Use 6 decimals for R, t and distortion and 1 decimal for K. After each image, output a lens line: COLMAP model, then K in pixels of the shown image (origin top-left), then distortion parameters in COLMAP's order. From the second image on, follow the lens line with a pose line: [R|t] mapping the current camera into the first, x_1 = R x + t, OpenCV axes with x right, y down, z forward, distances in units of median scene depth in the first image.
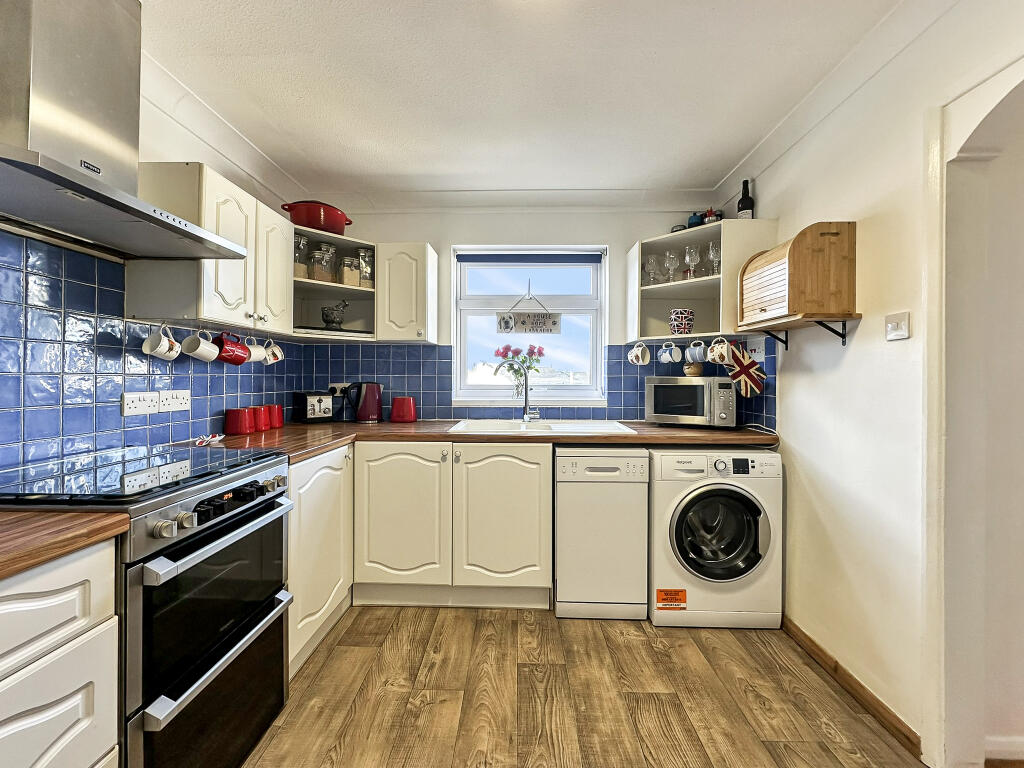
lens RADIAL K [[413.2, 0, 513.4], [0, 413.2, 379.1], [0, 0, 1]] dist [-0.004326, 0.000752]
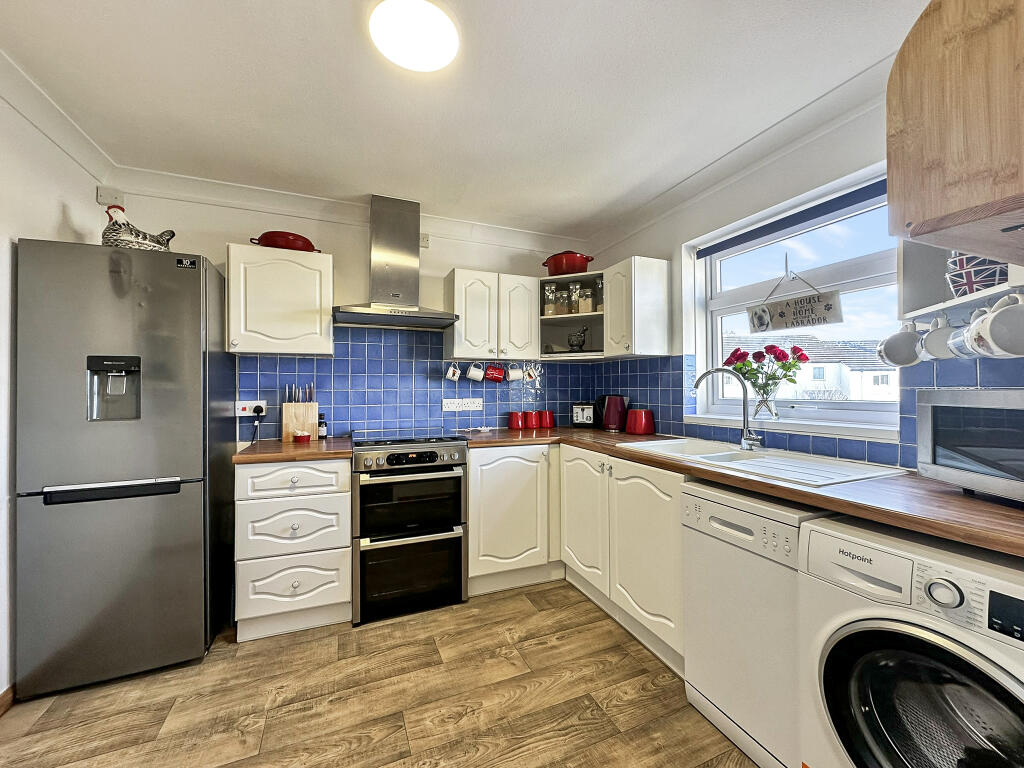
lens RADIAL K [[413.2, 0, 514.6], [0, 413.2, 385.5], [0, 0, 1]] dist [-0.004326, 0.000752]
pose [[0.401197, -0.010962, -0.915926, 0.714055], [-0.000478, 0.999926, -0.012177, -0.004956], [0.915991, 0.005323, 0.401162, 0.402552]]
